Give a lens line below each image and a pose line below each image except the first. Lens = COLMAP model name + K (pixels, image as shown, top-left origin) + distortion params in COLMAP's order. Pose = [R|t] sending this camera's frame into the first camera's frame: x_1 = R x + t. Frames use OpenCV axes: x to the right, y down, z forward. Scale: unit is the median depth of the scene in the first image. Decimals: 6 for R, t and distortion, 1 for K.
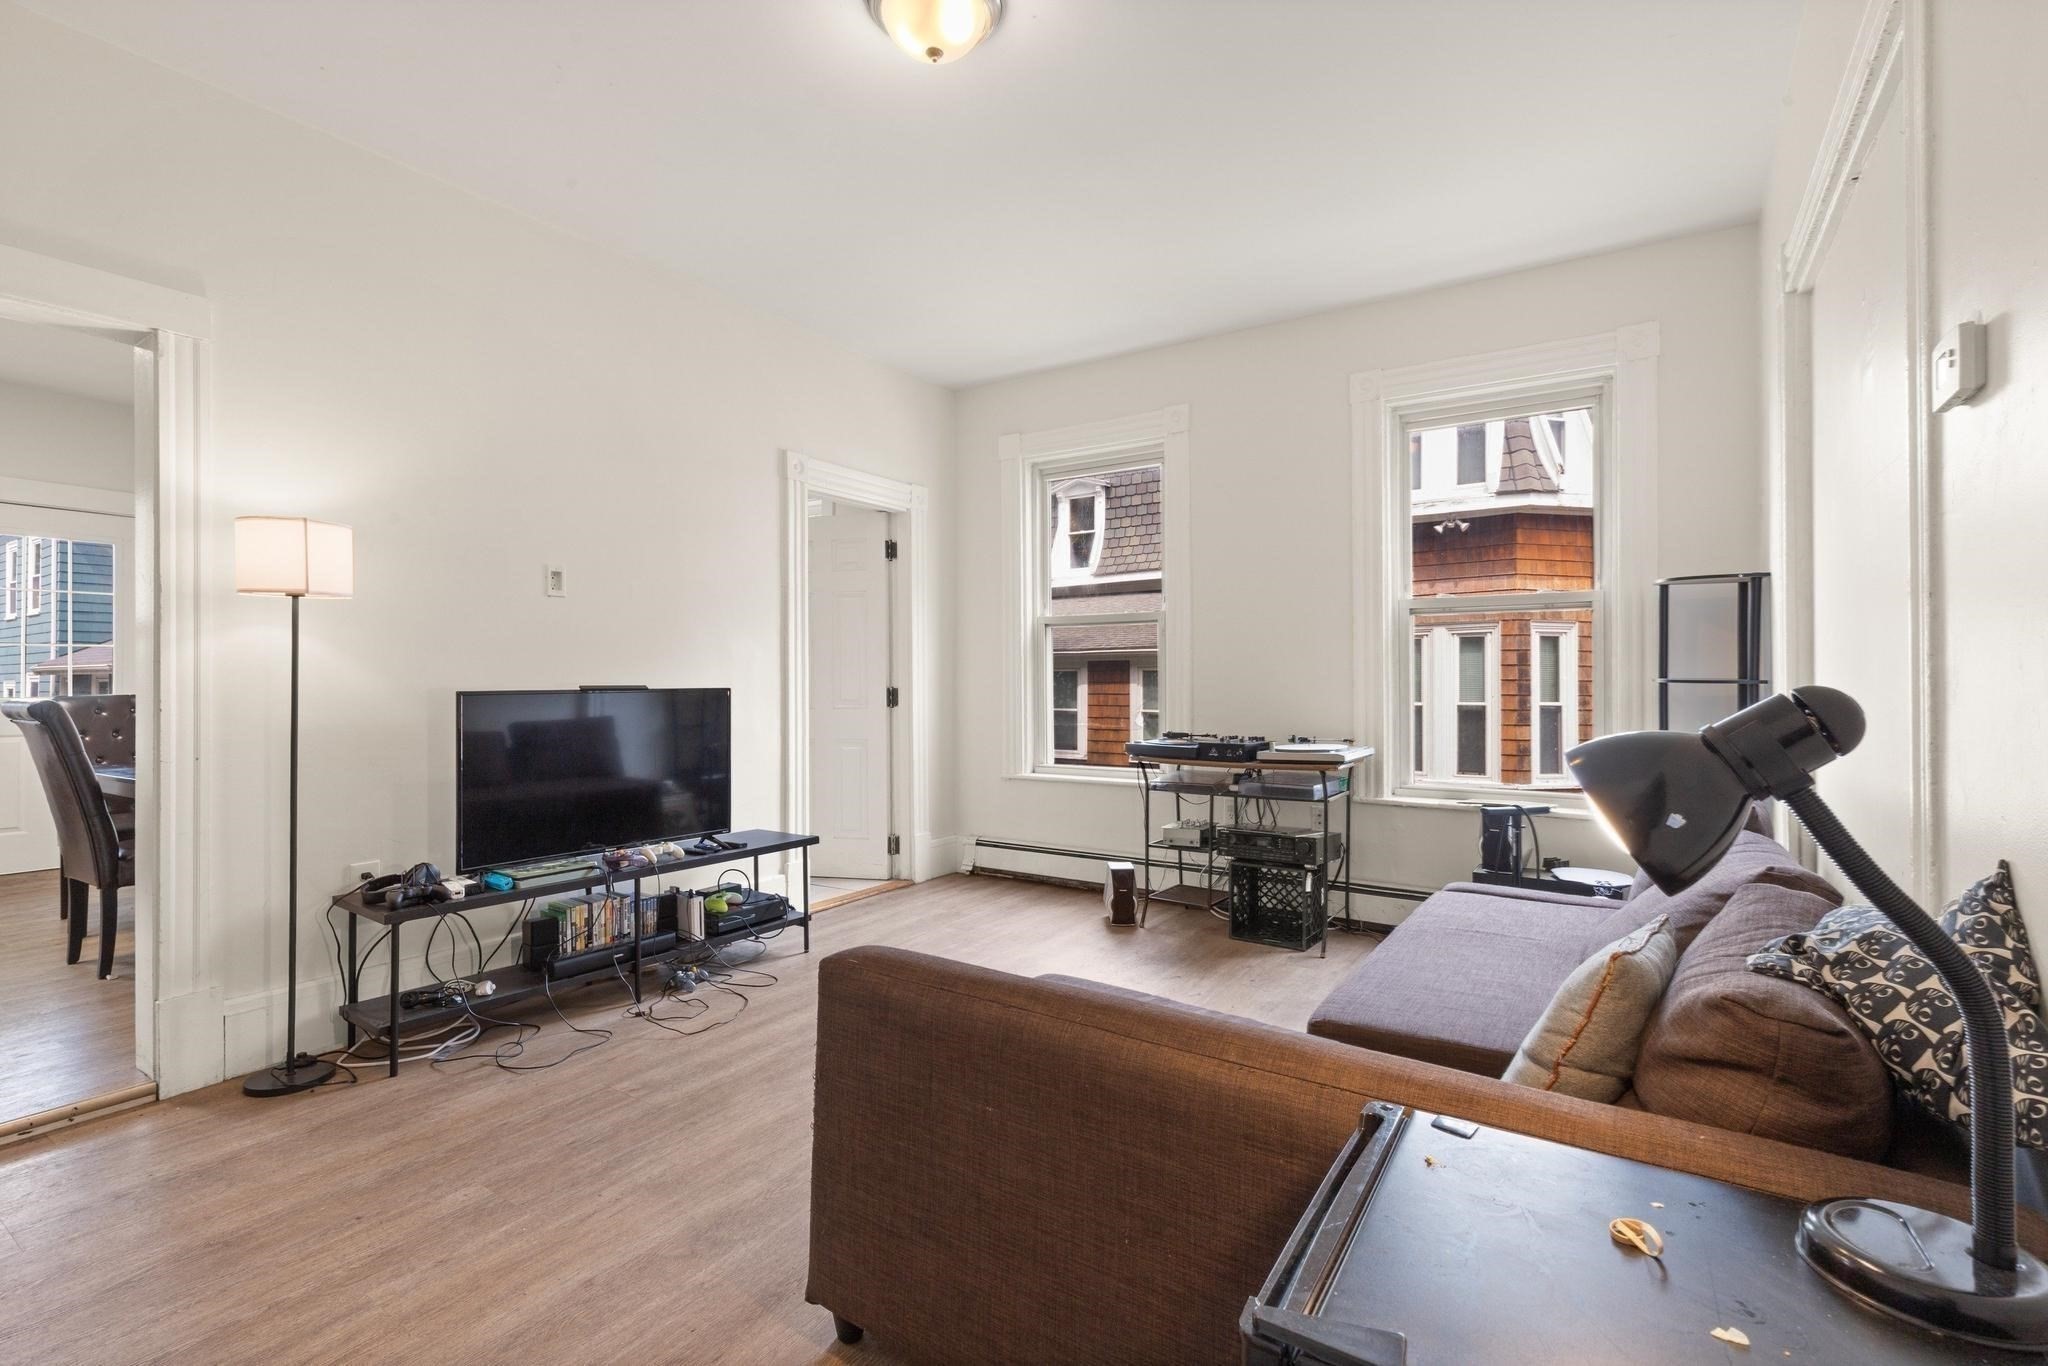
lens RADIAL K [[963.4, 0, 1021.1], [0, 963.4, 679.1], [0, 0, 1]] dist [0.012658, -0.003923]
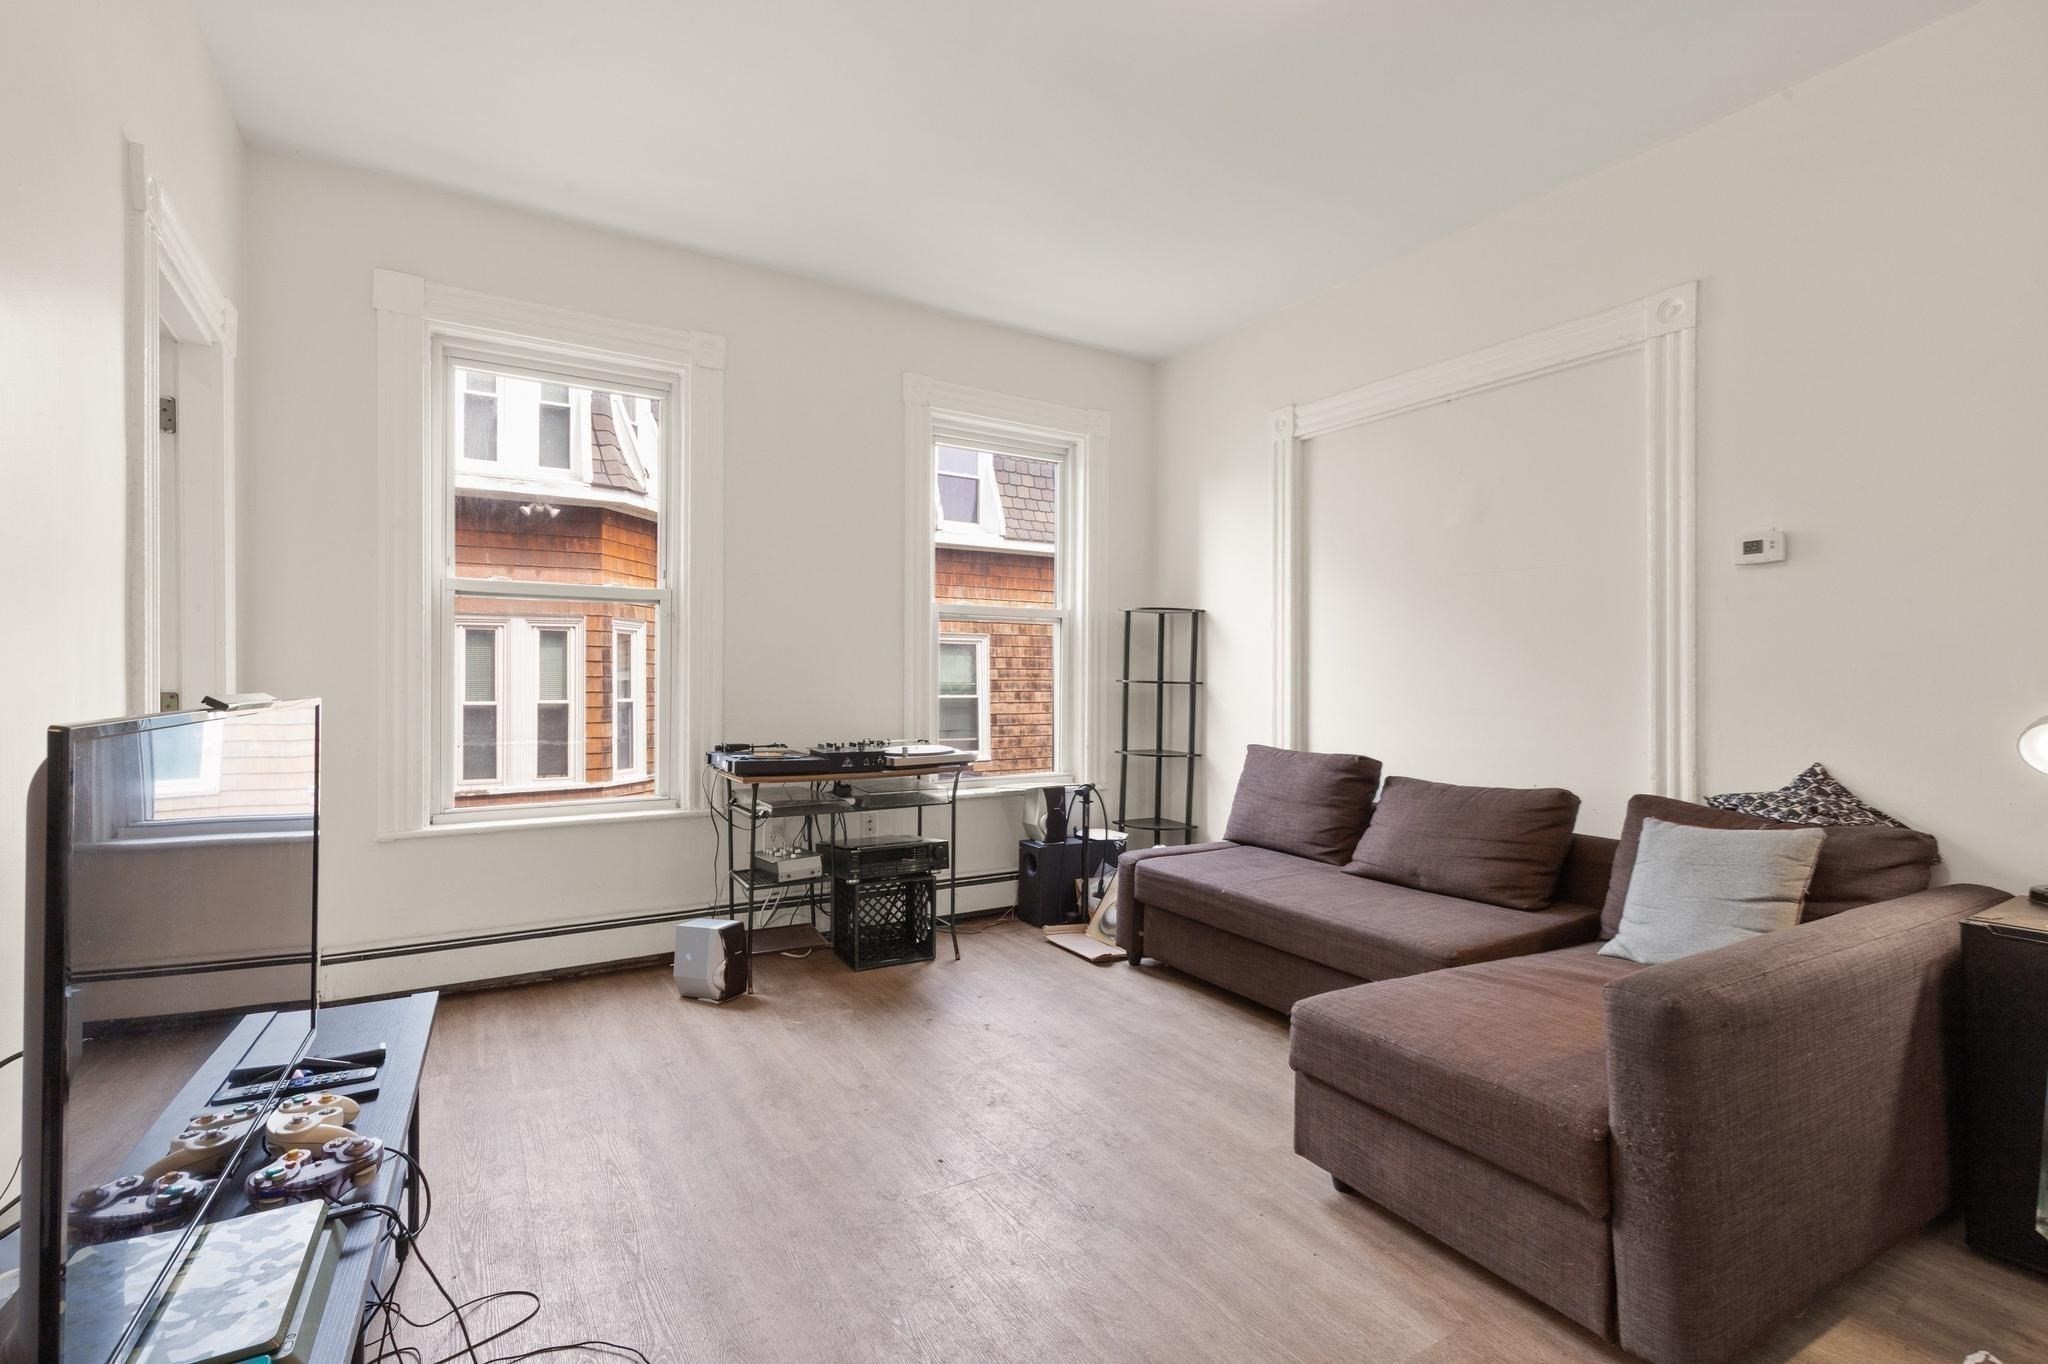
lens RADIAL K [[963.4, 0, 1021.1], [0, 963.4, 678.1], [0, 0, 1]] dist [0.012658, -0.003923]
pose [[0.386783, 0.003014, 0.922166, -0.231256], [-0.007246, 0.999974, -0.000229, -0.000598], [-0.922142, -0.006593, 0.386795, 0.221356]]
